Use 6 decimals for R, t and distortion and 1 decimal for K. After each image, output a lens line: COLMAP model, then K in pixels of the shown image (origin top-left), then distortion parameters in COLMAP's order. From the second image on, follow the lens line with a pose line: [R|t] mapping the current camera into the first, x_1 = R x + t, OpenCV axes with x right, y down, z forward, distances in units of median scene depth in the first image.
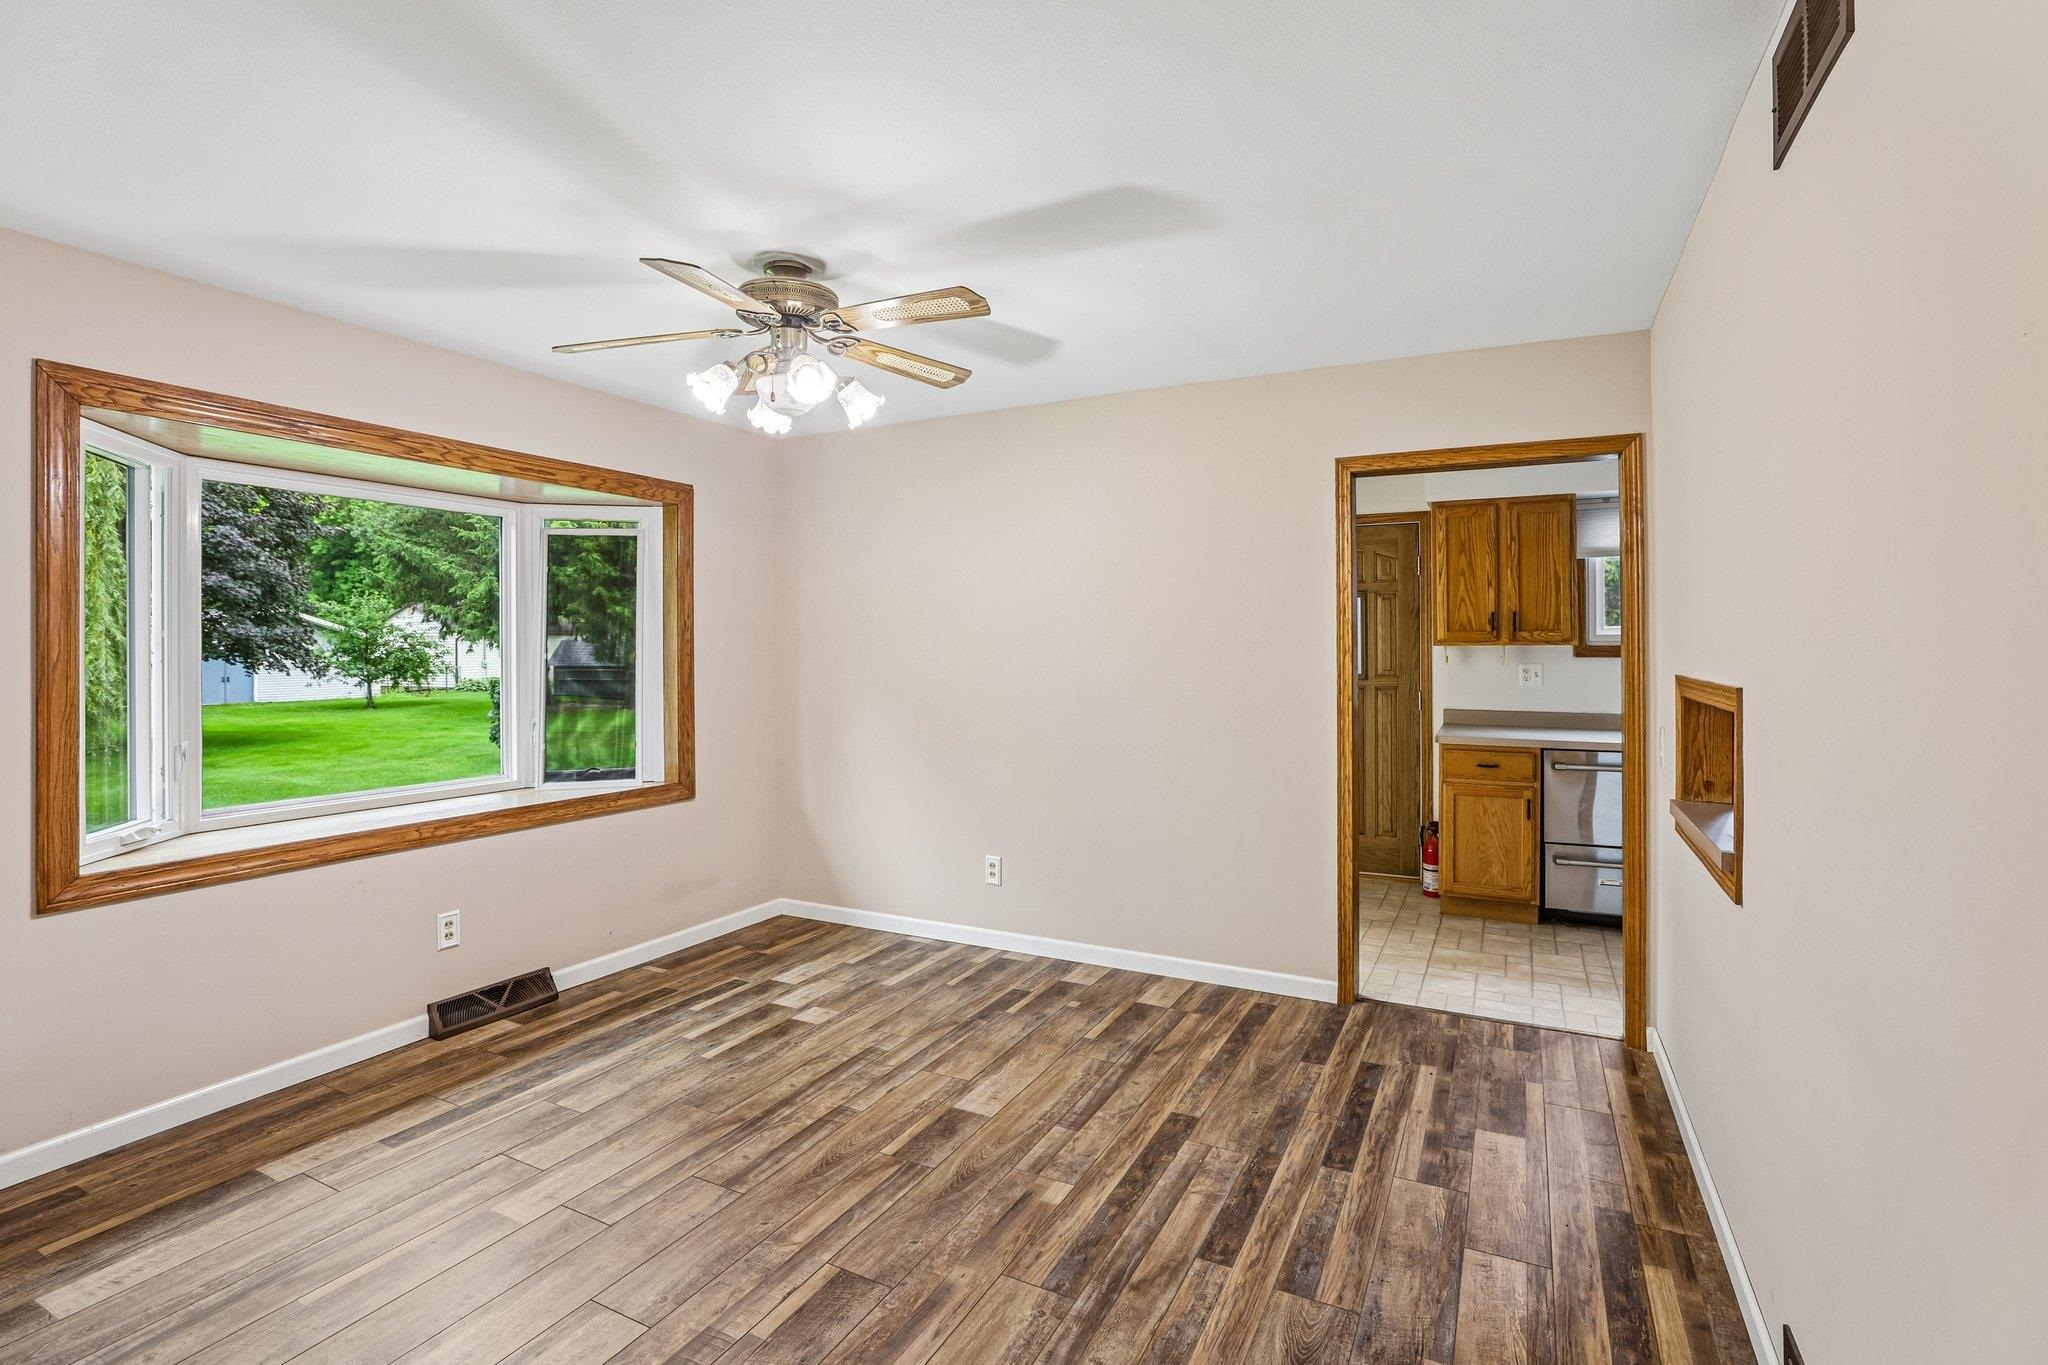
lens RADIAL K [[942.7, 0, 1031.5], [0, 942.7, 651.6], [0, 0, 1]] dist [-0.031362, 0.012788]
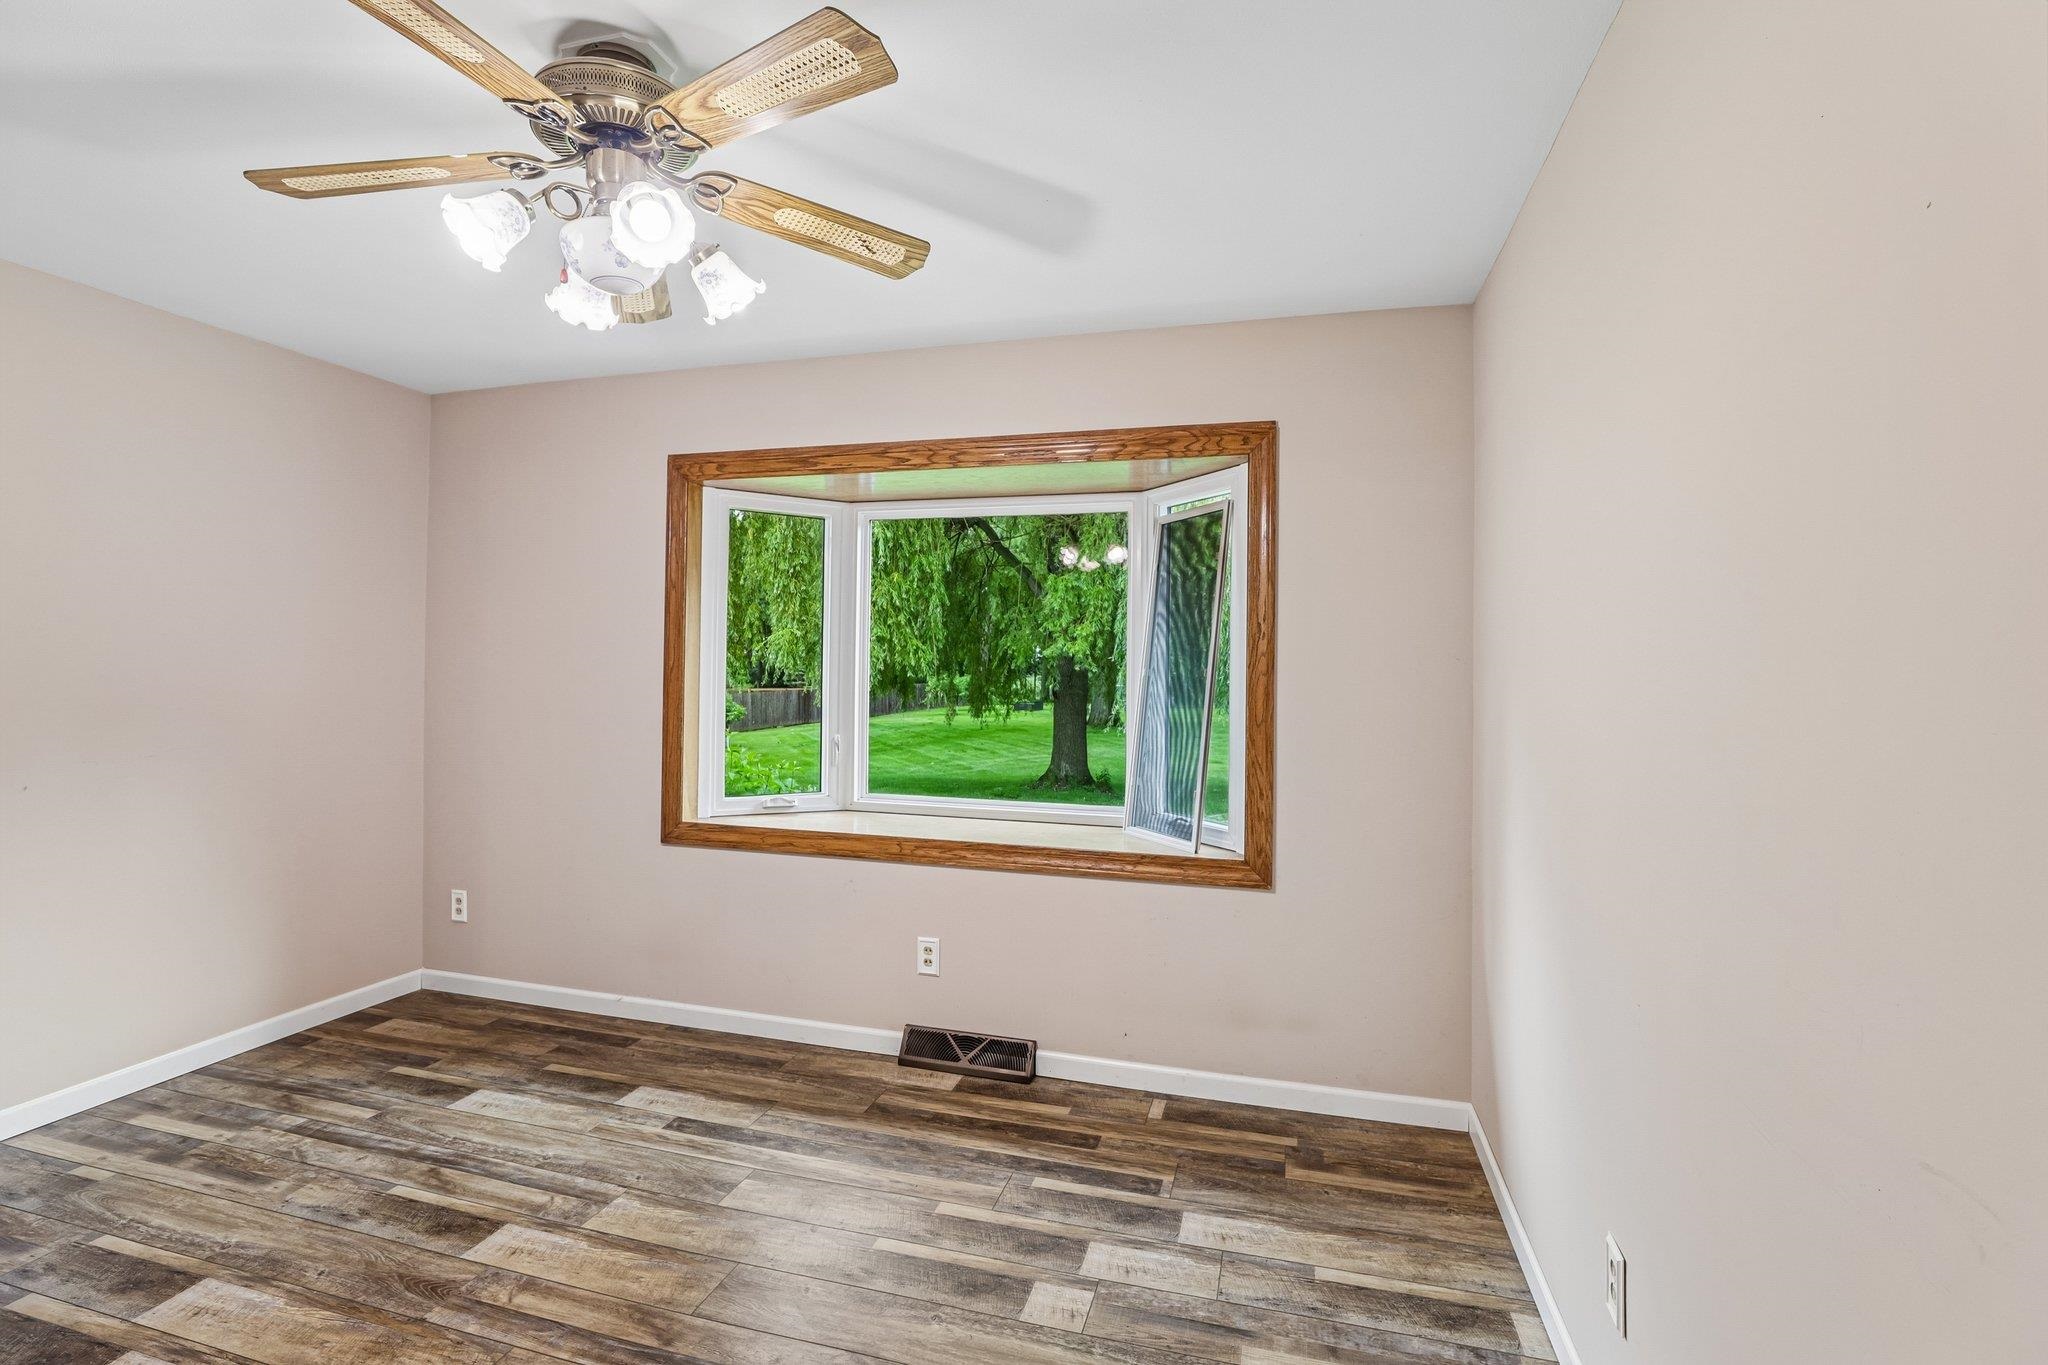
lens RADIAL K [[942.7, 0, 1023.5], [0, 942.7, 668.3], [0, 0, 1]] dist [-0.031362, 0.012788]
pose [[0.208207, 0.012378, -0.978006, 0.359495], [-0.015414, 0.999837, 0.009373, -0.006278], [0.977963, 0.013124, 0.208364, 0.970086]]
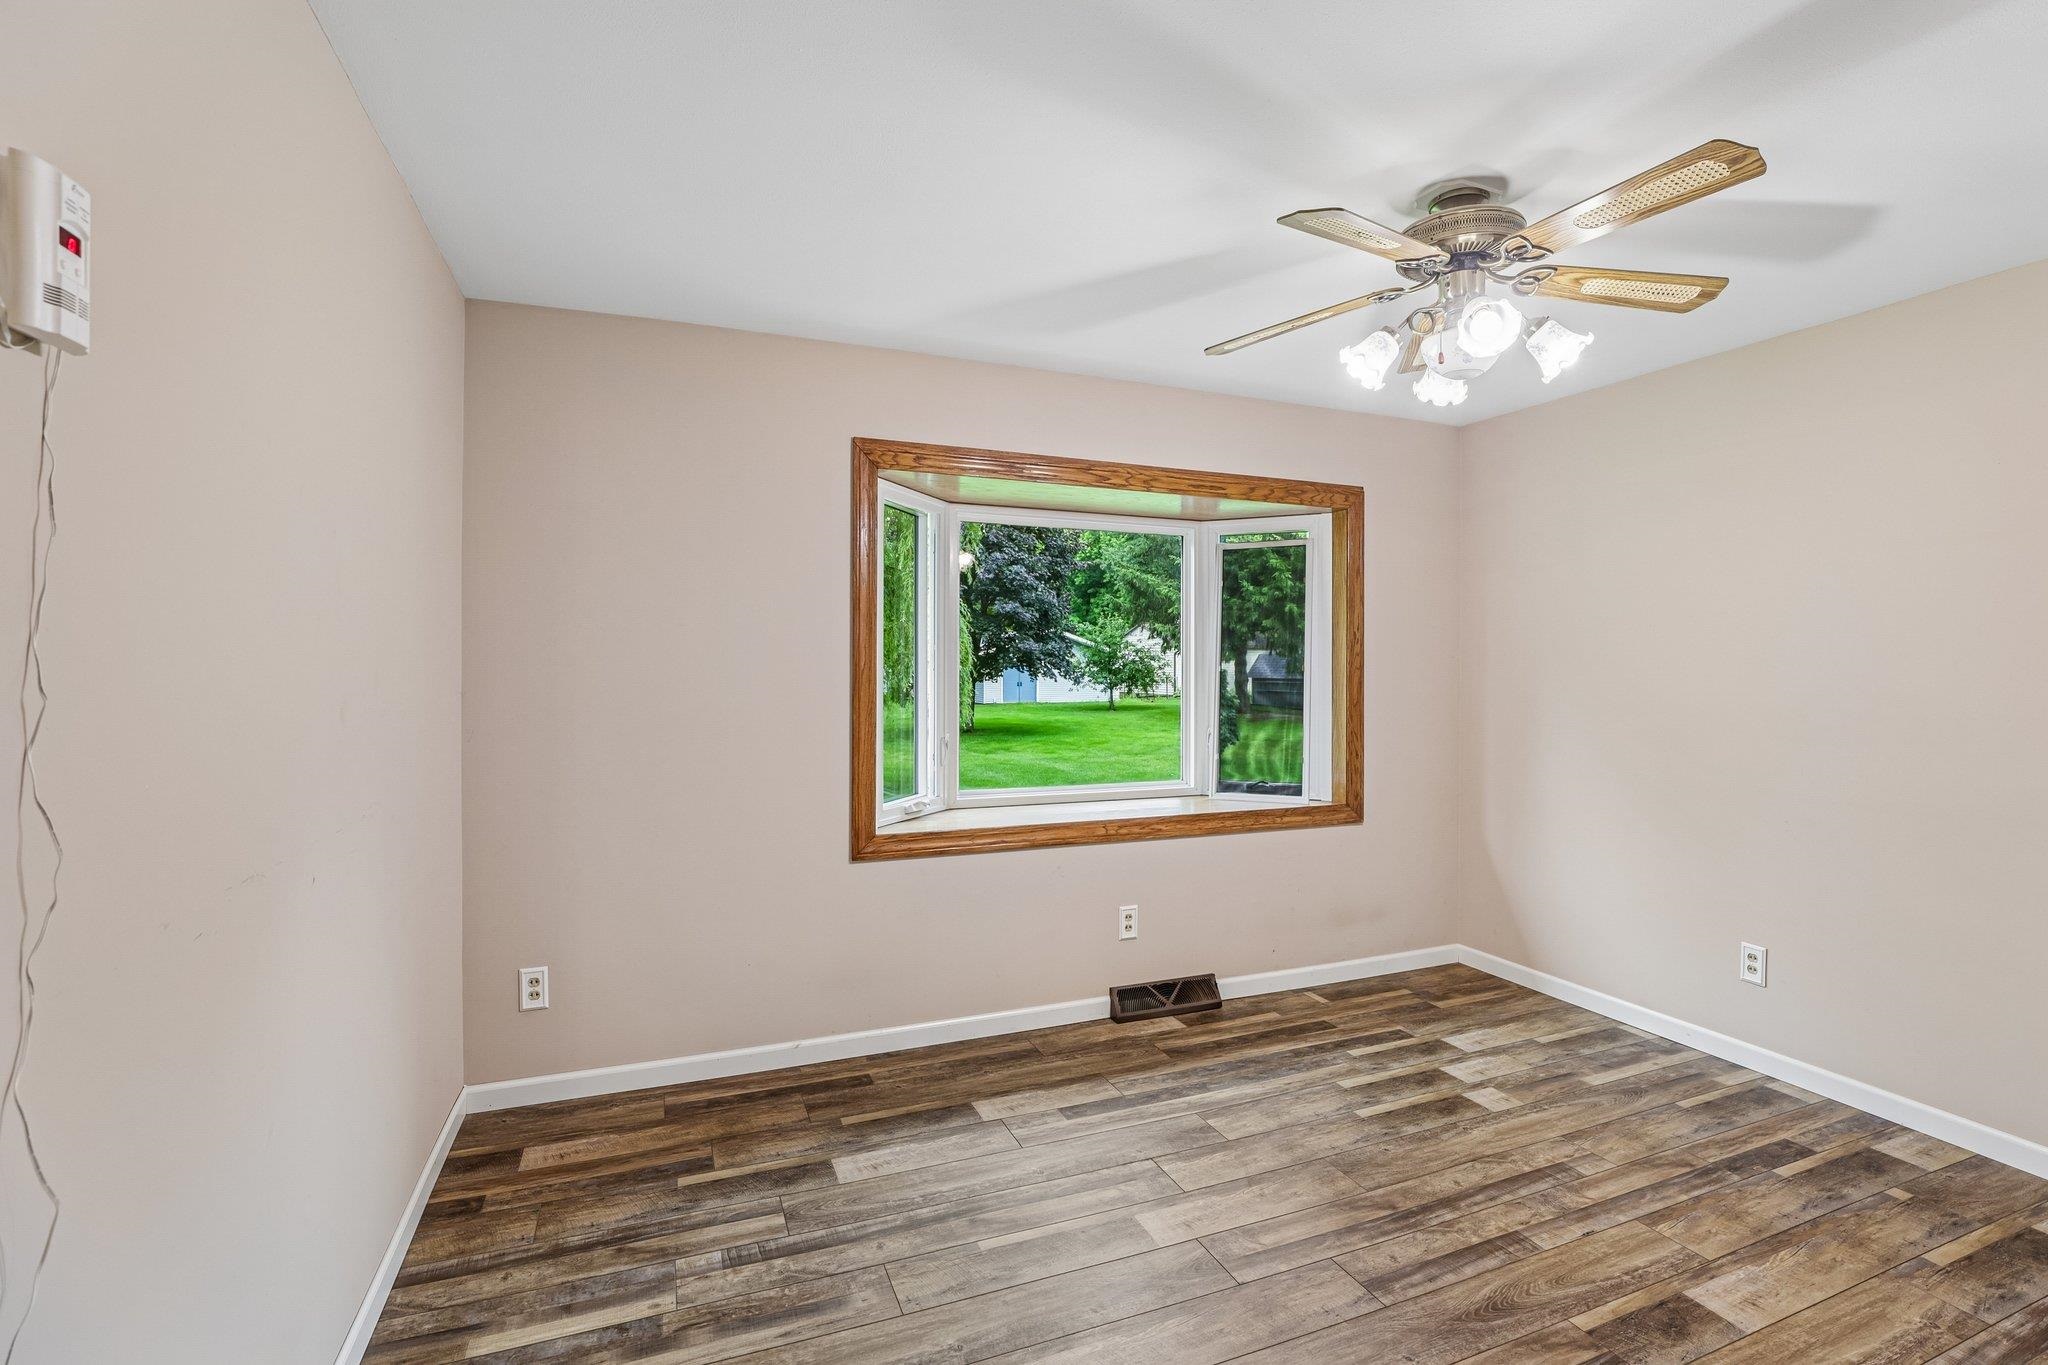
lens RADIAL K [[942.7, 0, 1055.5], [0, 942.7, 664.5], [0, 0, 1]] dist [-0.031362, 0.012788]
pose [[0.776495, 0.010372, -0.630037, -0.012632], [-0.011893, 0.999928, 0.001803, 0.001175], [0.630011, 0.006093, 0.776563, 0.113528]]
